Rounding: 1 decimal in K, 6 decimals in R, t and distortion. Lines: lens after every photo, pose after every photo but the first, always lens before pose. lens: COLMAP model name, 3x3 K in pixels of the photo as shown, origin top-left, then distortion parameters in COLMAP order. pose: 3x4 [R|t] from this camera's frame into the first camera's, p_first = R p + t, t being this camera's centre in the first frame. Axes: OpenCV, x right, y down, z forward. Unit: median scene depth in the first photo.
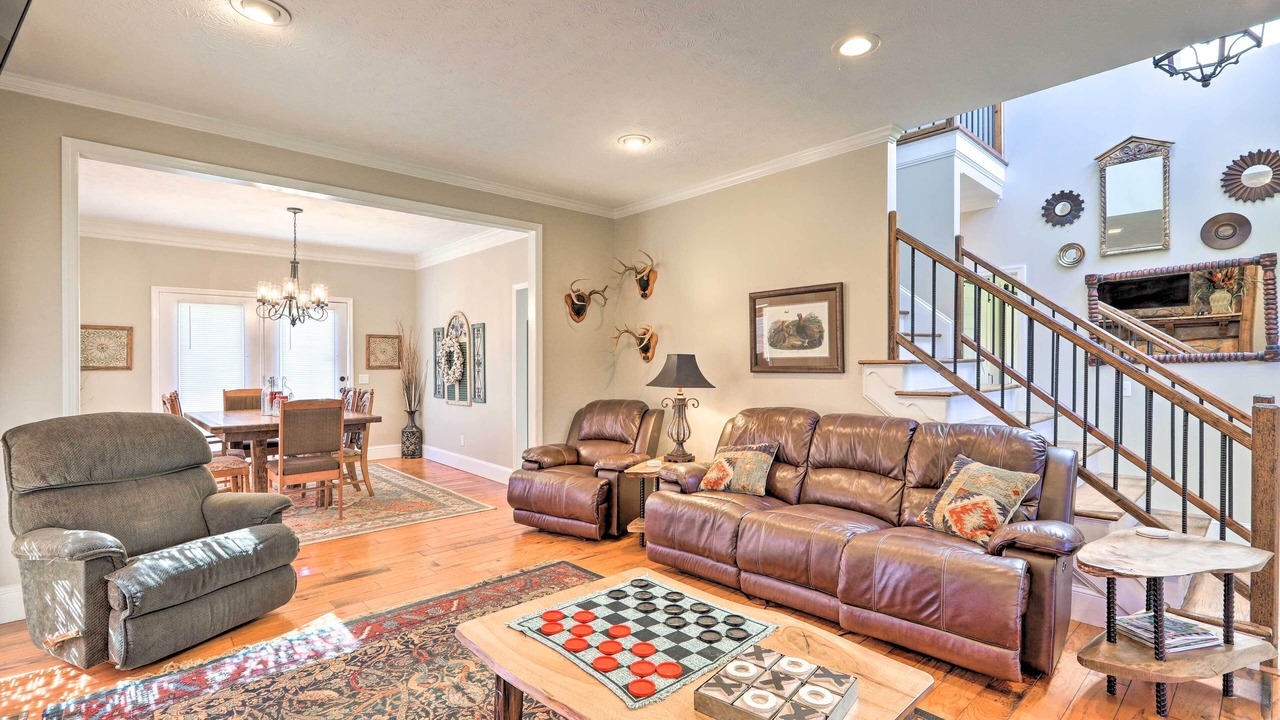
lens RADIAL K [[576.6, 0, 643.7], [0, 576.6, 361.6], [0, 0, 1]] dist [-0.000496, -0.000233]
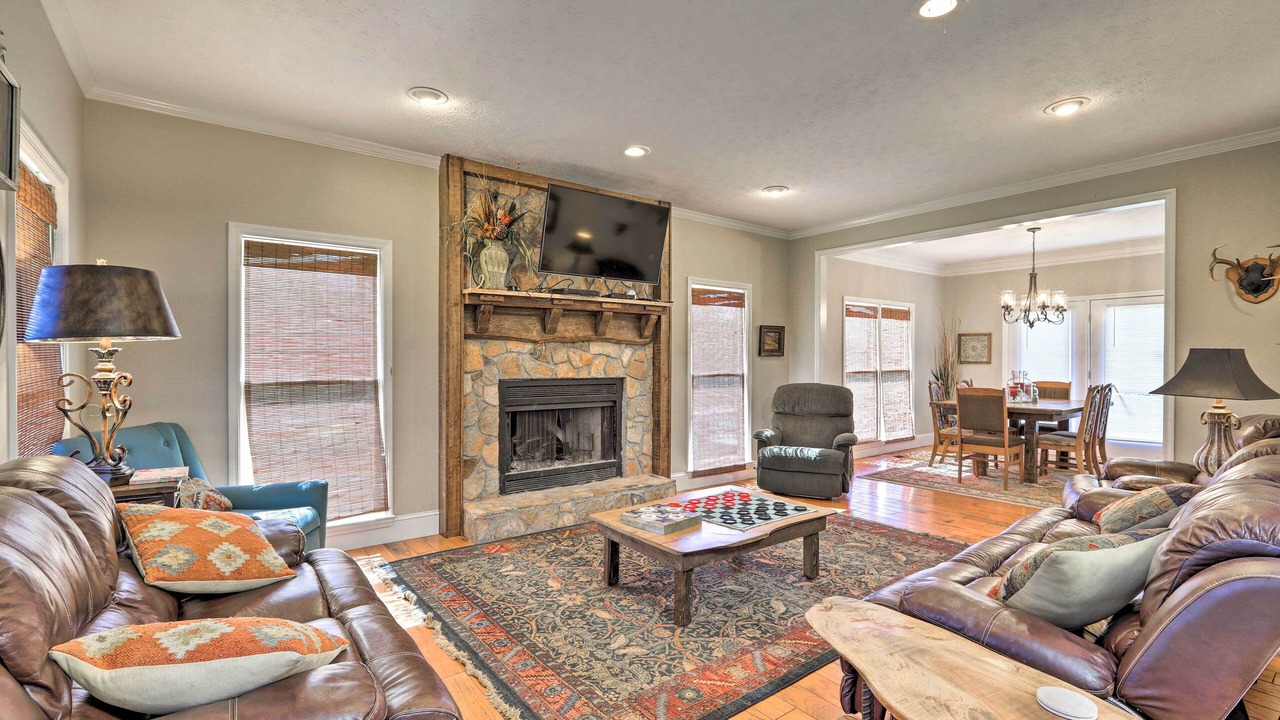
lens RADIAL K [[576.6, 0, 641.2], [0, 576.6, 364.4], [0, 0, 1]] dist [-0.000496, -0.000233]
pose [[-0.080684, 0.012995, -0.996655, 1.292456], [-0.002693, 0.999909, 0.013255, -0.002466], [0.996736, 0.003754, -0.080641, 0.615982]]
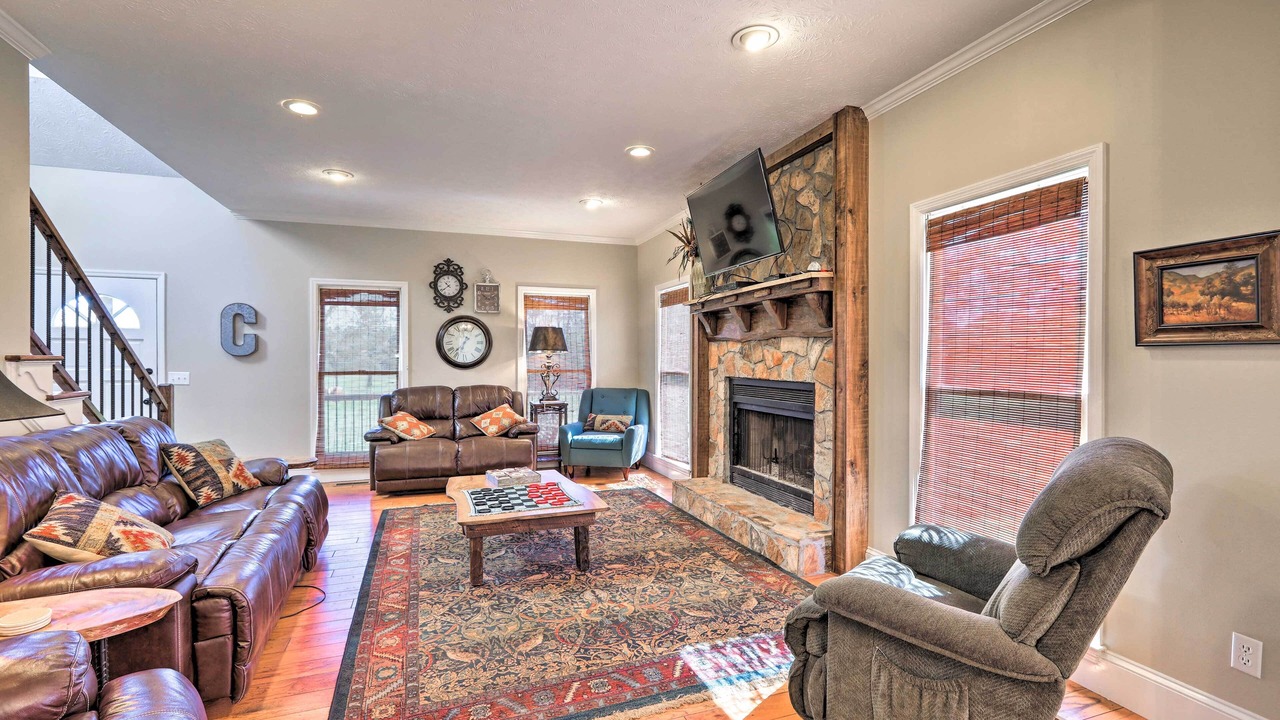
lens RADIAL K [[576.6, 0, 637.8], [0, 576.6, 359.5], [0, 0, 1]] dist [-0.000496, -0.000233]
pose [[-0.924403, 0.005407, 0.381378, -0.787777], [0.005945, 0.999982, 0.000233, 0.006780], [-0.381370, 0.002482, -0.924419, 1.889917]]
